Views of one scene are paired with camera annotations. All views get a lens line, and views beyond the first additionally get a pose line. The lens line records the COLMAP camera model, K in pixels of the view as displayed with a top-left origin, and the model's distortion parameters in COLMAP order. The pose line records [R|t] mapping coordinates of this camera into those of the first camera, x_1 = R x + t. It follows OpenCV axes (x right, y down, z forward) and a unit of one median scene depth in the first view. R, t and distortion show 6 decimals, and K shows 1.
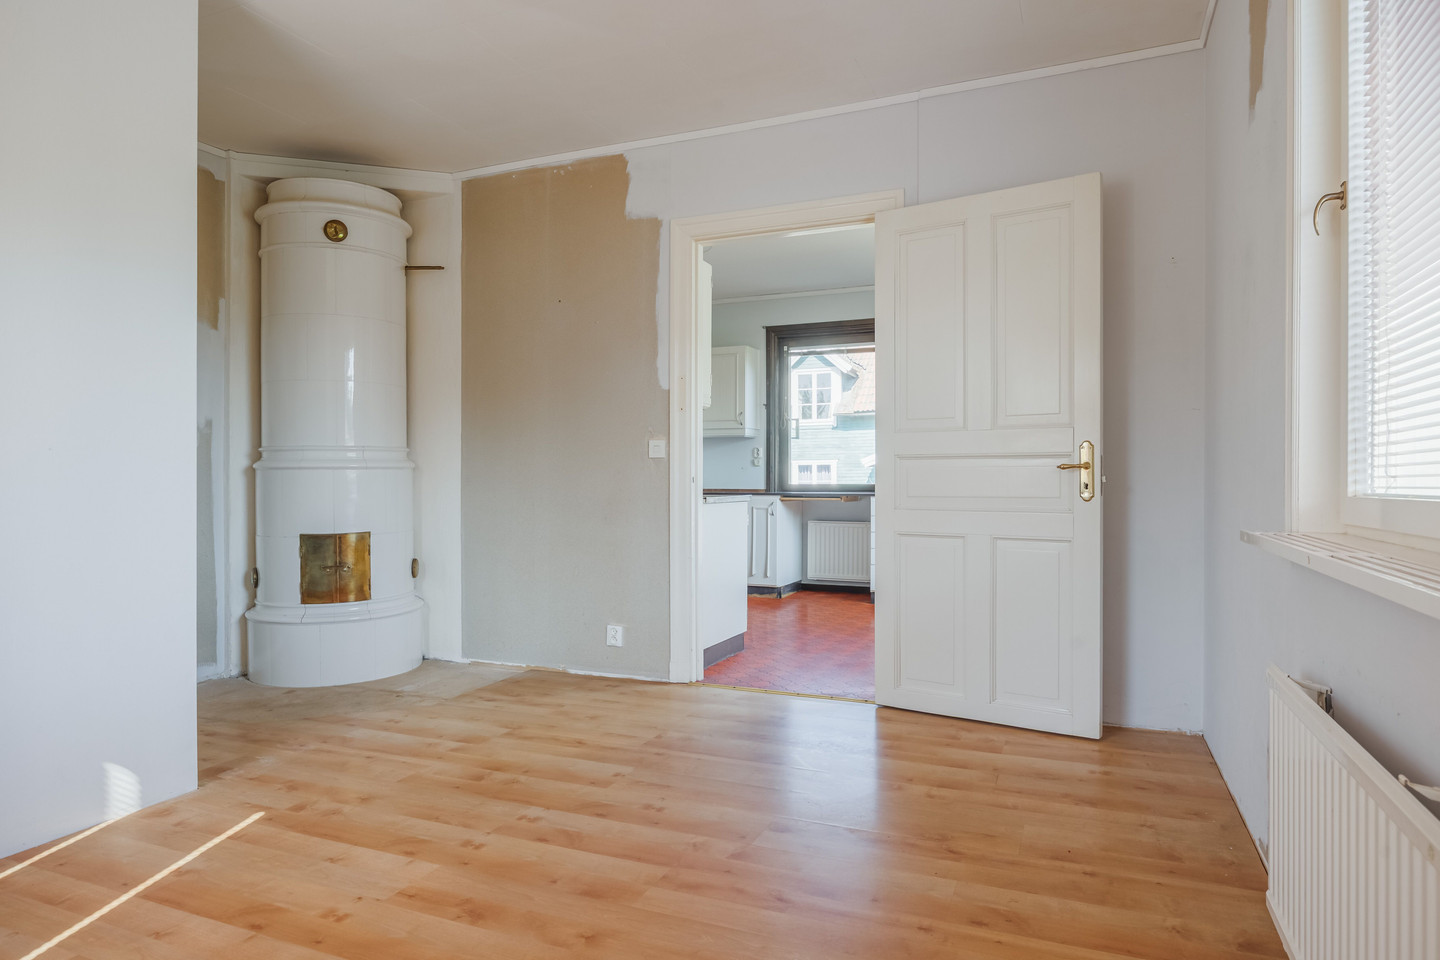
lens RADIAL K [[847.4, 0, 719.1], [0, 847.4, 479.4], [0, 0, 1]] dist [0.005951, -0.000935]
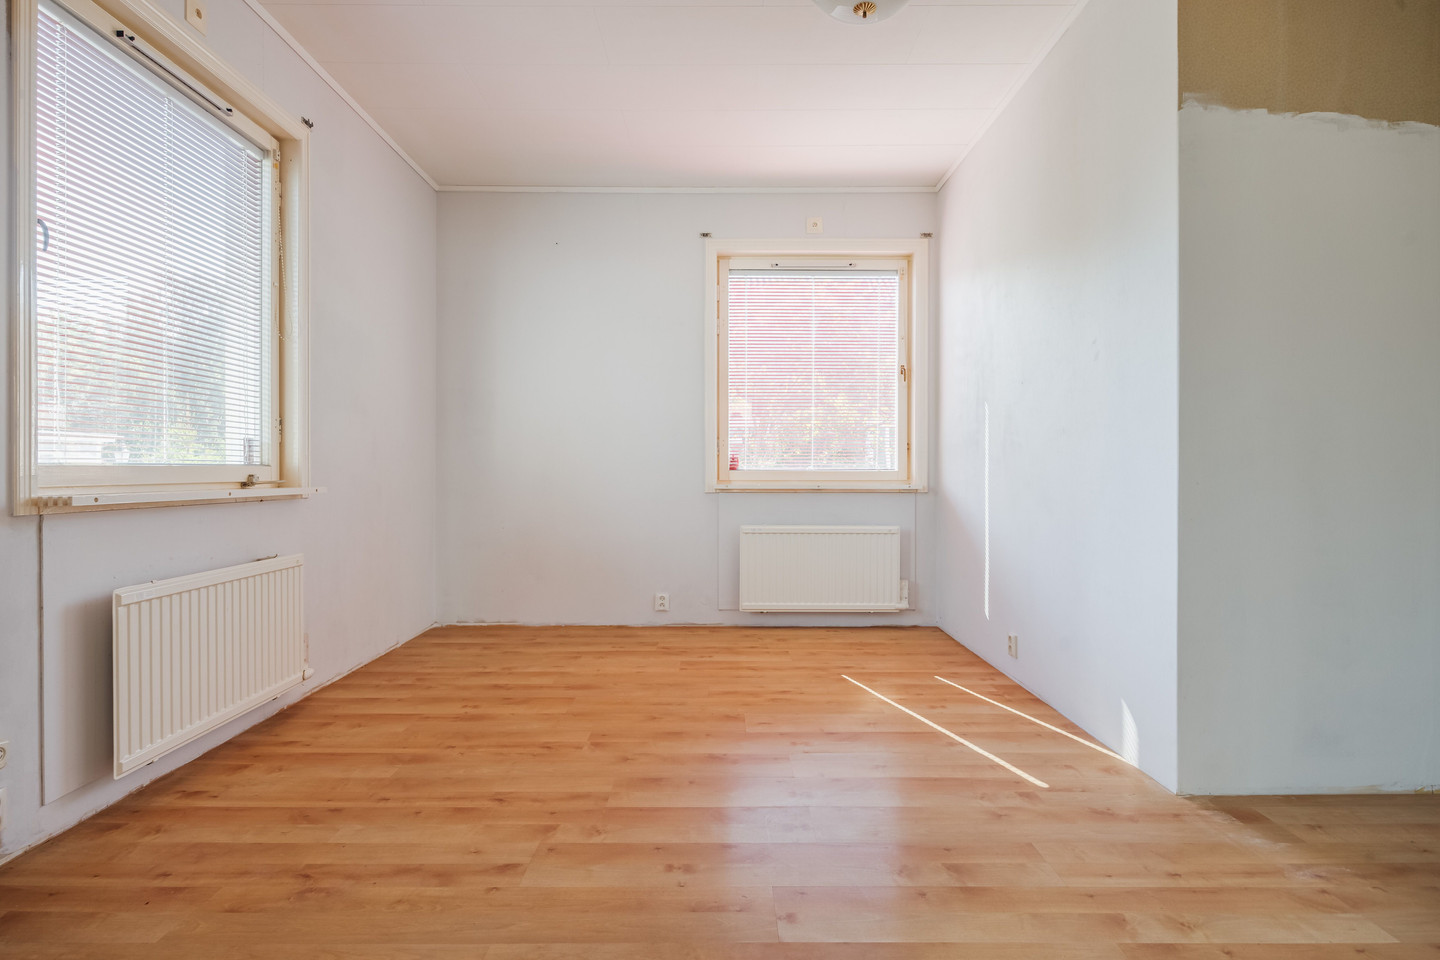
lens RADIAL K [[803.7, 0, 720.4], [0, 803.7, 475.2], [0, 0, 1]] dist [-0.016234, 0.004076]
pose [[-0.922817, 0.005717, -0.385196, 0.195877], [0.002256, 0.999953, 0.009437, 0.017475], [0.385231, 0.007839, -0.922787, 1.934914]]
